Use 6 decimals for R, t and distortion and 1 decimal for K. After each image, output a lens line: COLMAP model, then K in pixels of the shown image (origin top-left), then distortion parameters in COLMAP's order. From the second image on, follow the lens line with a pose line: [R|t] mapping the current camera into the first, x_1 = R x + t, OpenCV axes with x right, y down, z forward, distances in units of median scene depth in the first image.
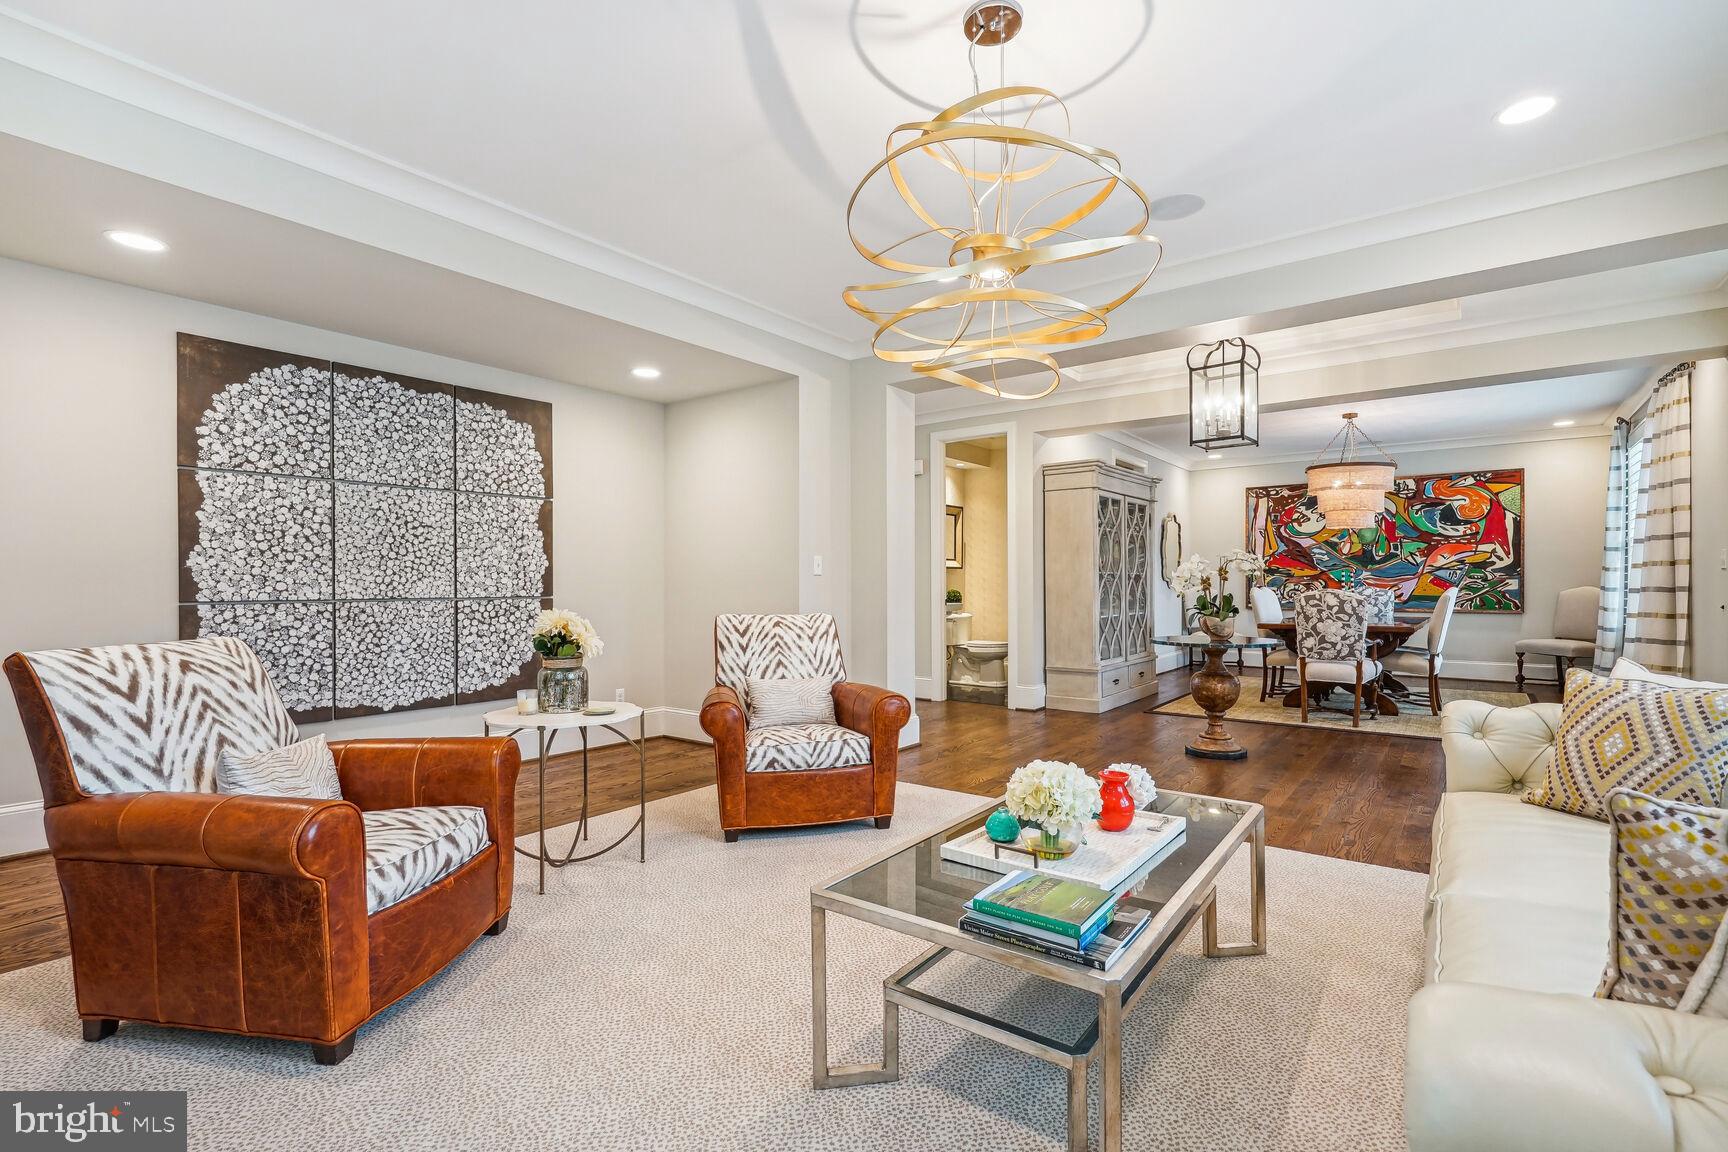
lens RADIAL K [[802.4, 0, 855.4], [0, 802.4, 579.9], [0, 0, 1]] dist [-0.004584, 0.000221]
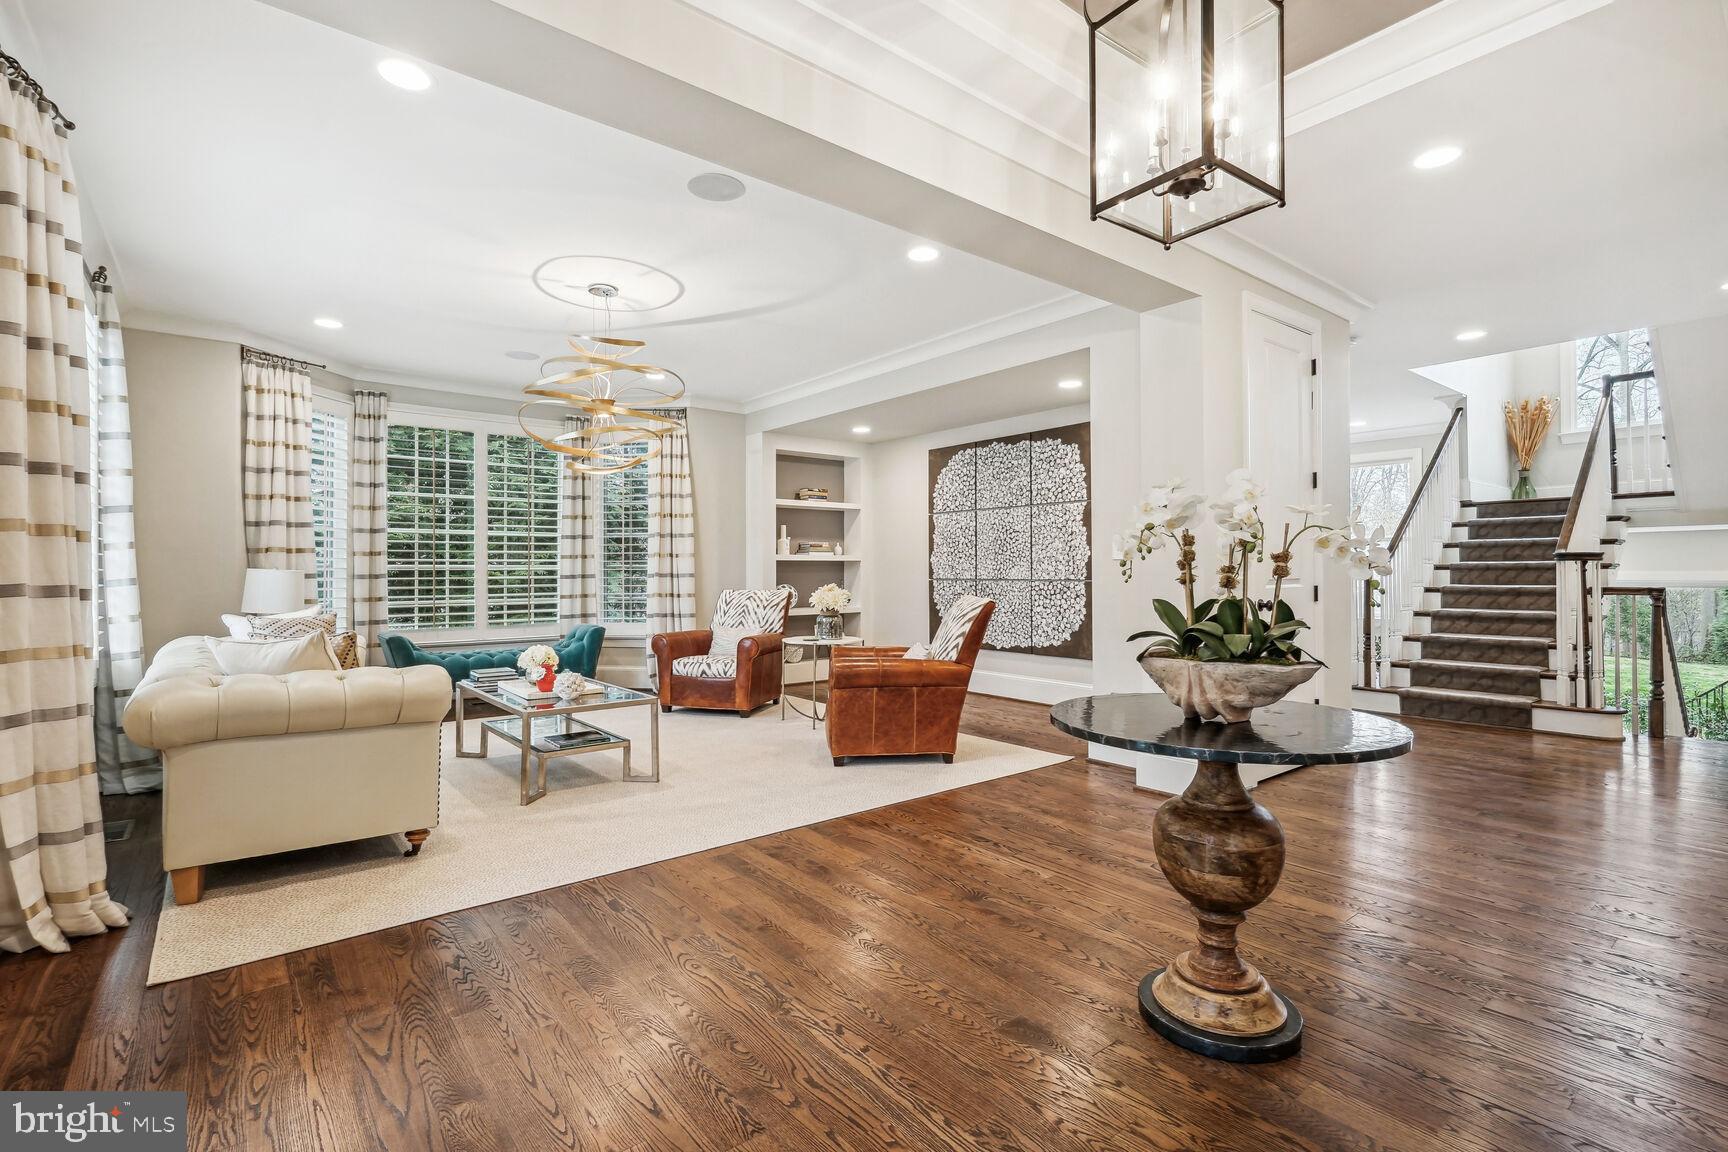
lens RADIAL K [[802.4, 0, 860.2], [0, 802.4, 568.6], [0, 0, 1]] dist [-0.004584, 0.000221]
pose [[-0.256147, 0.001627, -0.966636, 1.136218], [0.007492, 0.999972, -0.000302, 0.000643], [0.966609, -0.007319, -0.256152, 1.251504]]
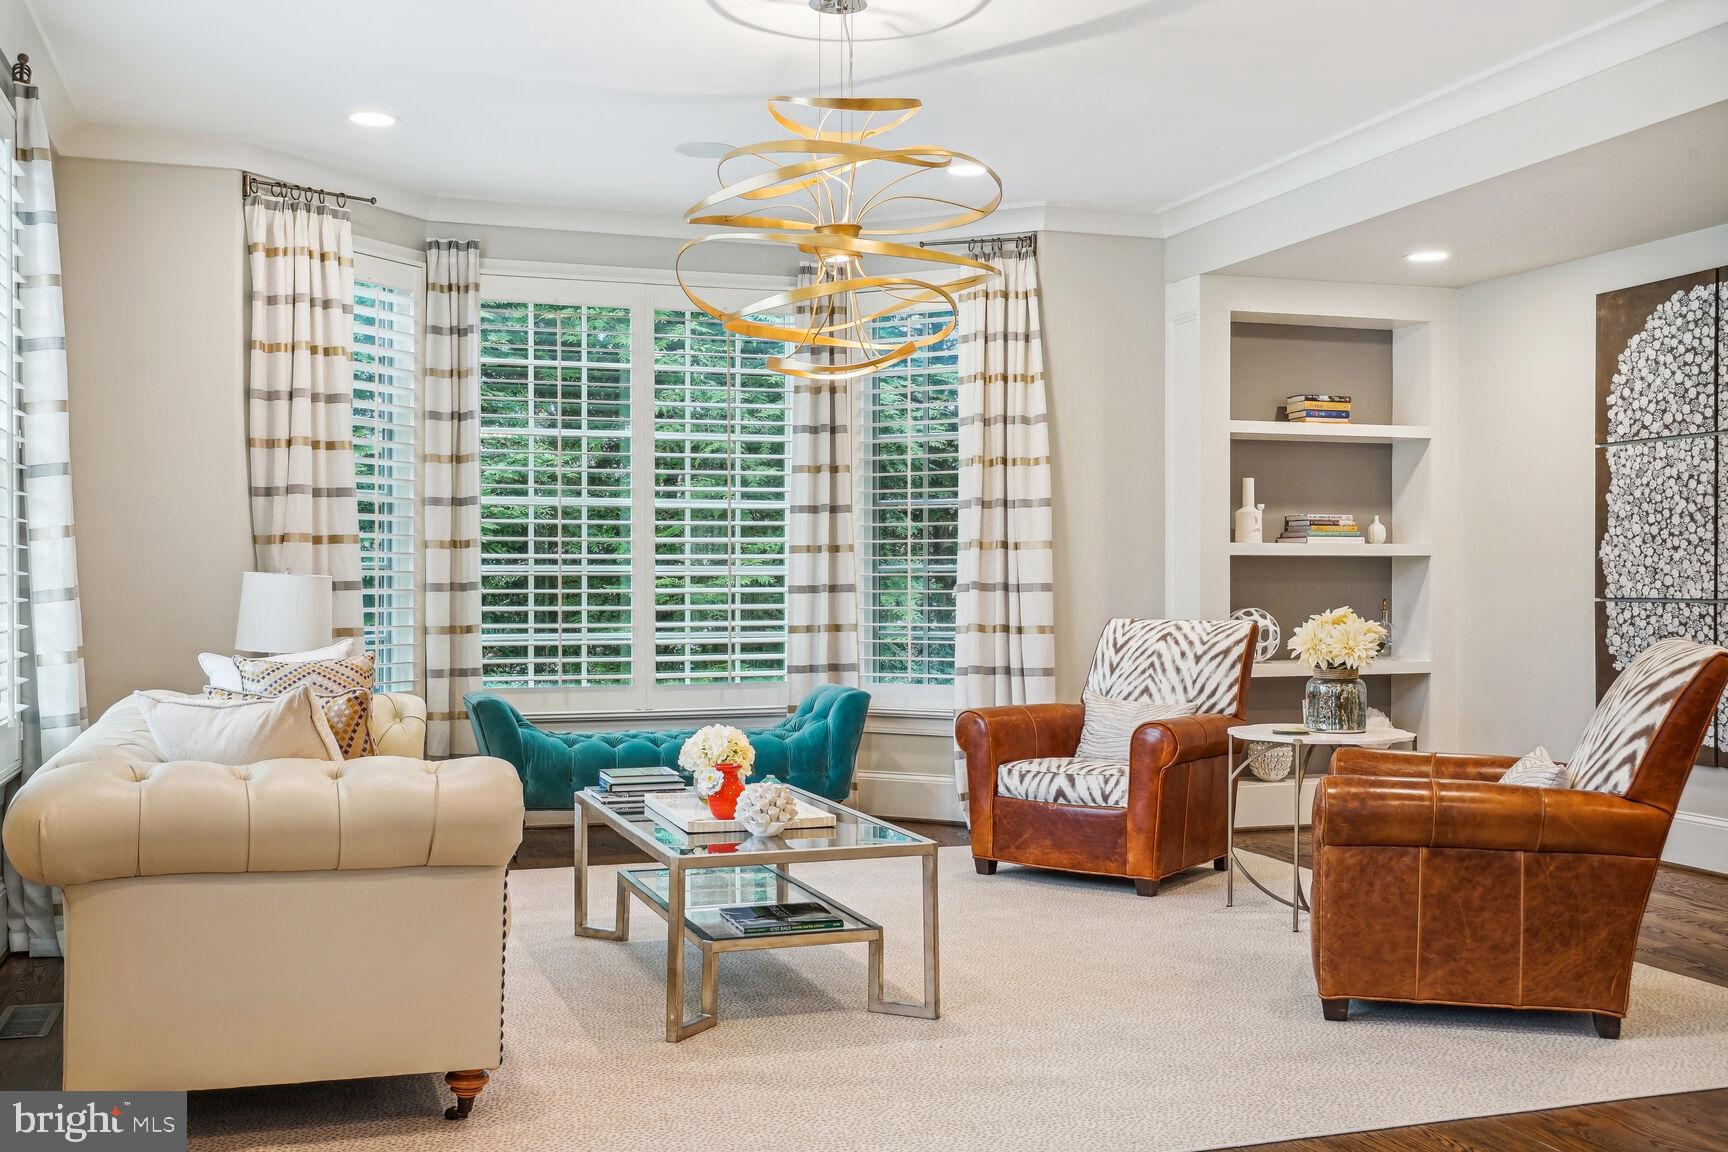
lens RADIAL K [[1704.6, 0, 861.2], [0, 1704.6, 589.6], [0, 0, 1]] dist [0.000075, 0.000000]
pose [[-0.571914, 0.008633, -0.820268, 1.086764], [0.005361, 0.999963, 0.006786, 0.001465], [0.820296, -0.000516, -0.571939, 1.297853]]
